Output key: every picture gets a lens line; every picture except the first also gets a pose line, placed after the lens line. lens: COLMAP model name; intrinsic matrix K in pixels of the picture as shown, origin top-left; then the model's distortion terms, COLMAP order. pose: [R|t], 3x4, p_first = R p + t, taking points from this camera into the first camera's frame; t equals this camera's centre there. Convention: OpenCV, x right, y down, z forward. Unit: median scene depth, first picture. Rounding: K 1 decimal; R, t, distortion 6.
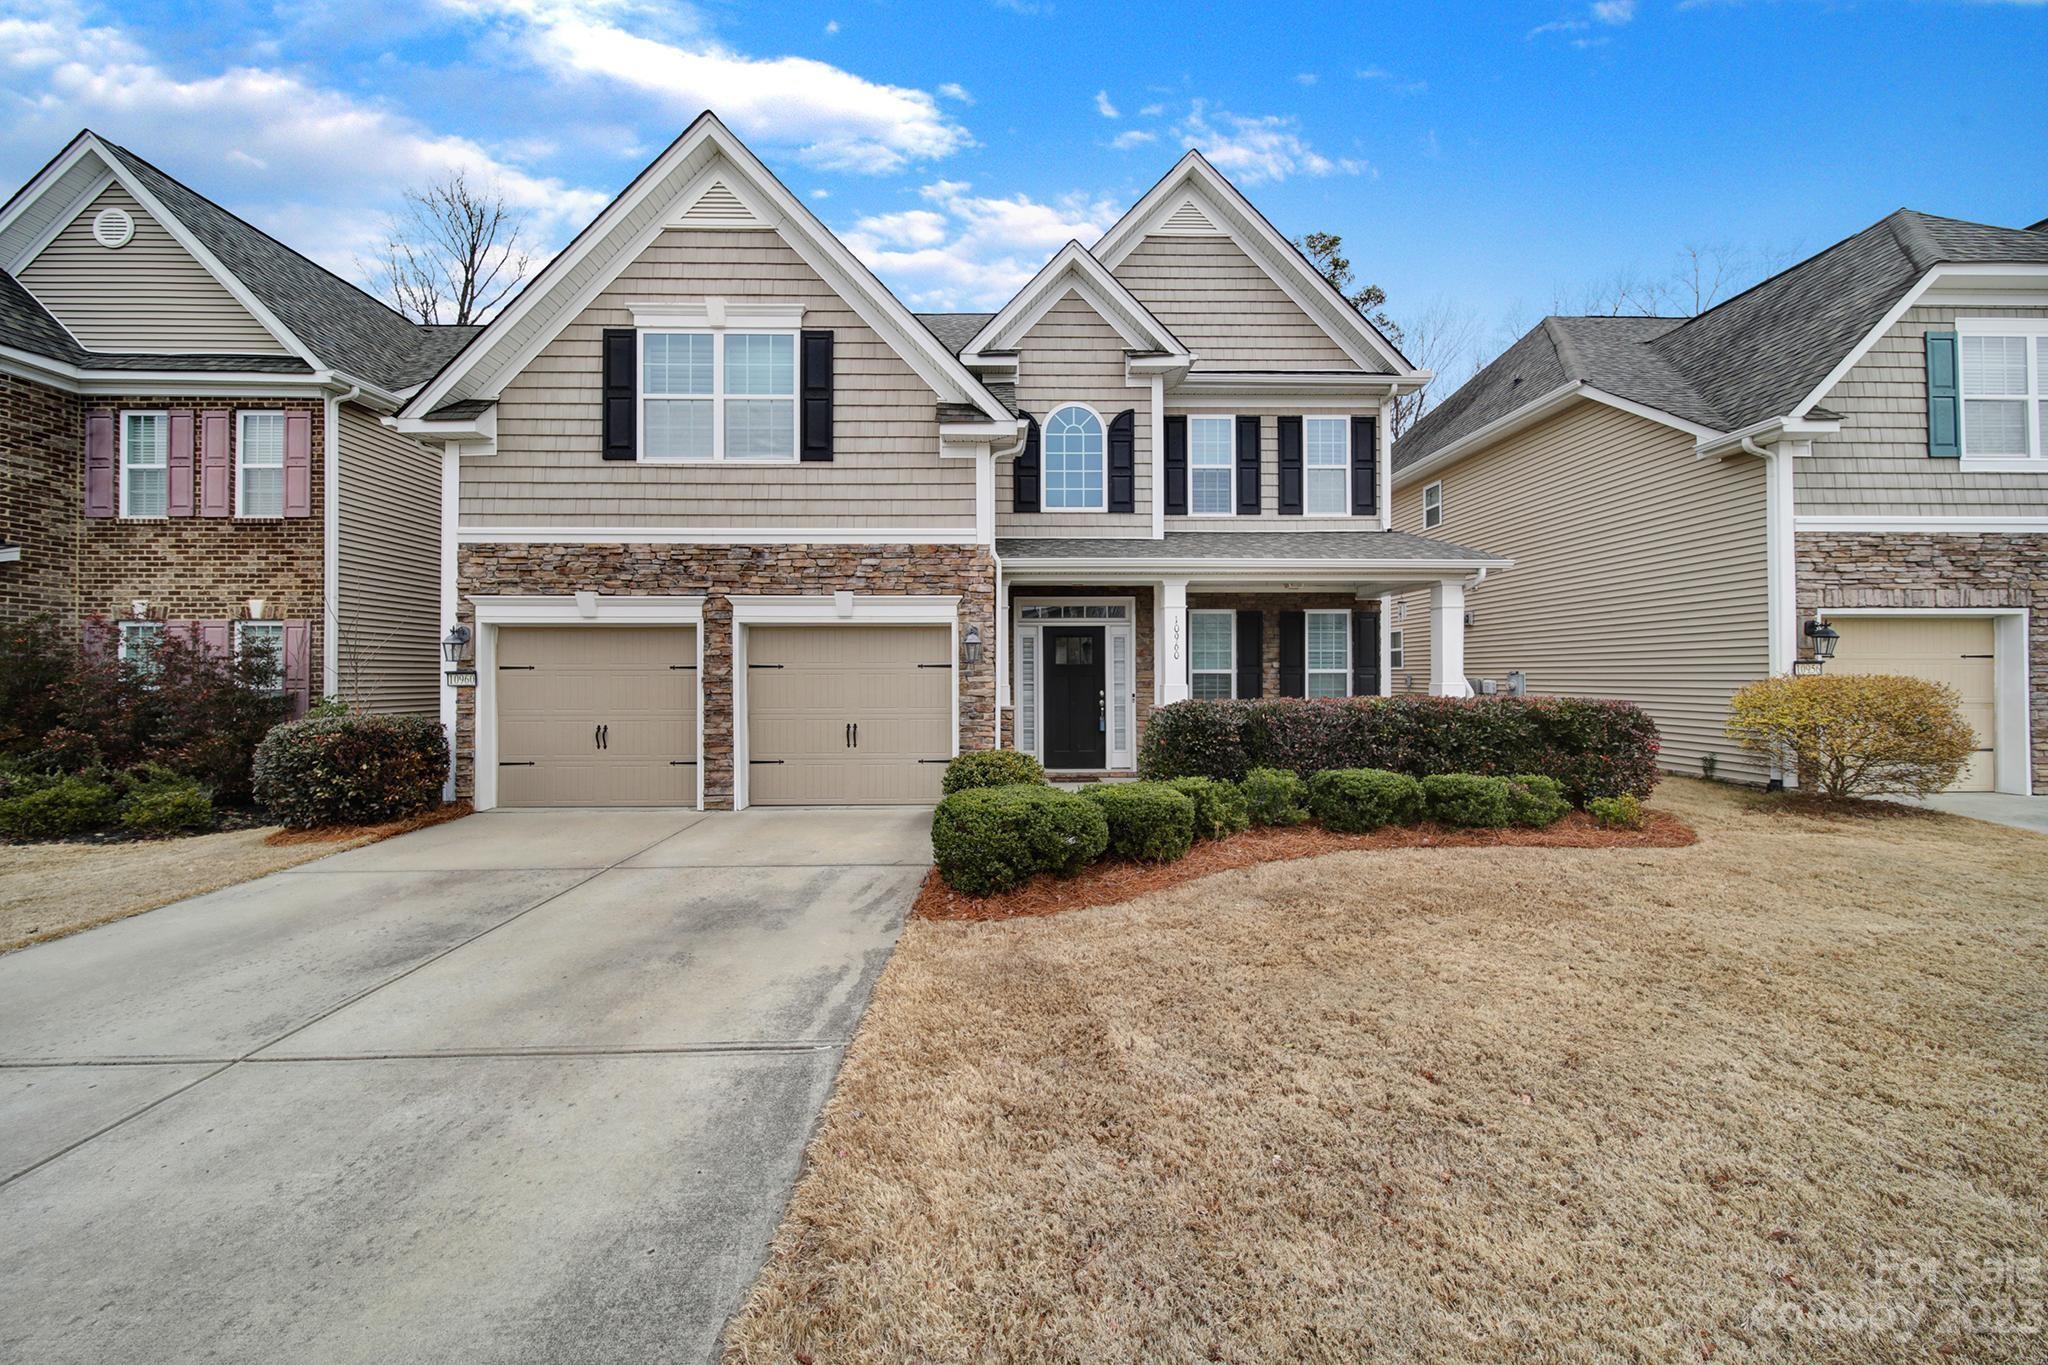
lens RADIAL K [[721.8, 0, 1018.9], [0, 721.8, 676.6], [0, 0, 1]] dist [0.000284, -0.000297]
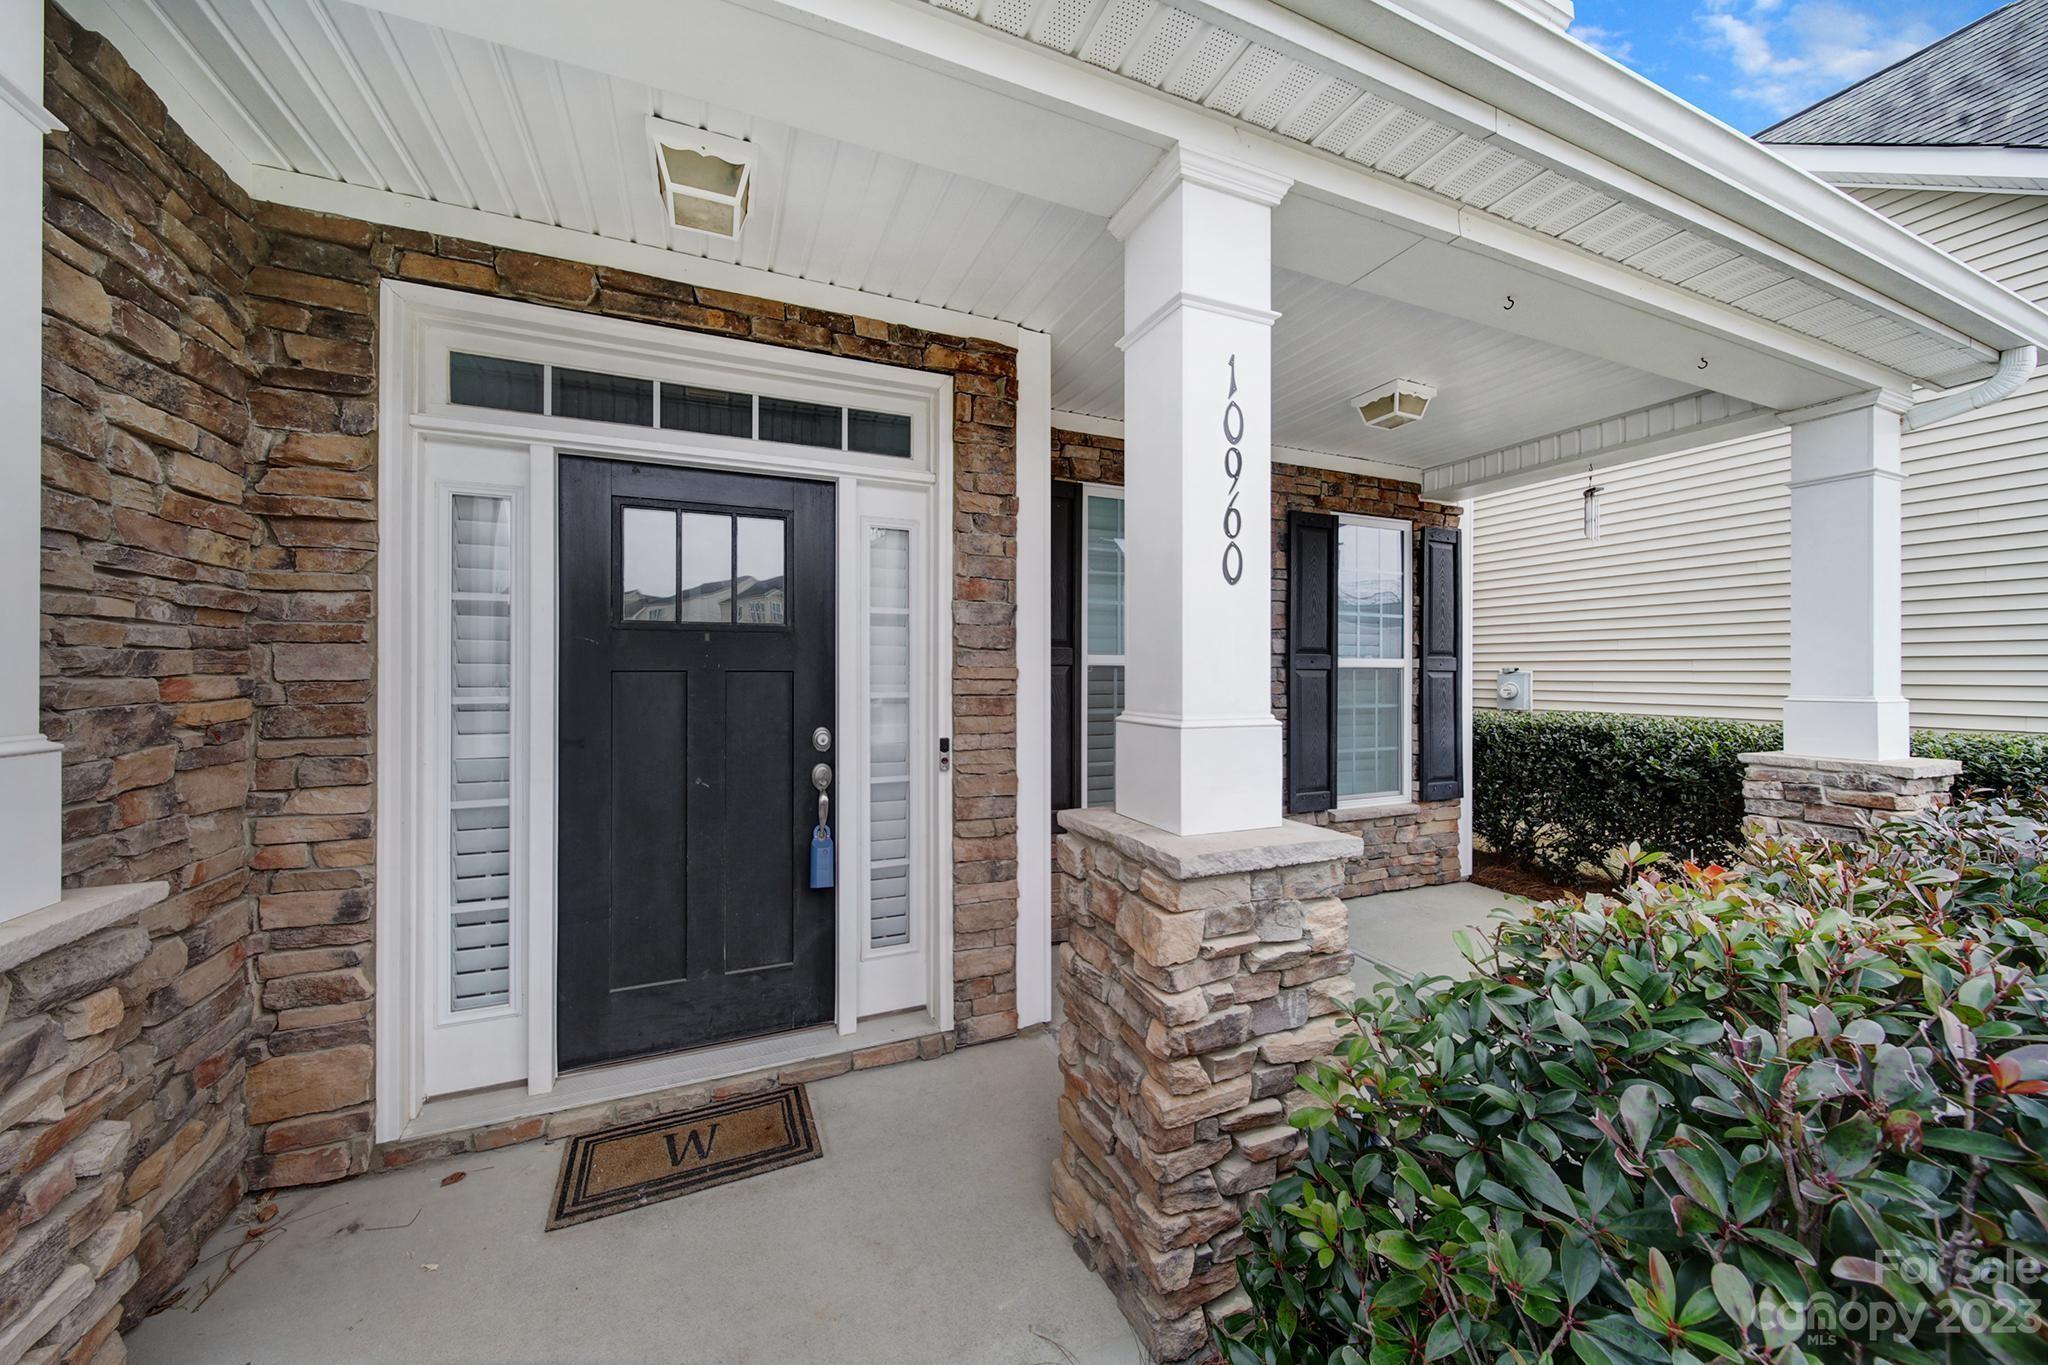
lens RADIAL K [[721.8, 0, 1016.3], [0, 721.8, 674.9], [0, 0, 1]] dist [0.000284, -0.000297]
pose [[0.926073, 0.006003, 0.377298, 0.081651], [-0.008834, 0.999944, 0.005773, -0.001318], [-0.377242, -0.008679, 0.926074, 0.735326]]
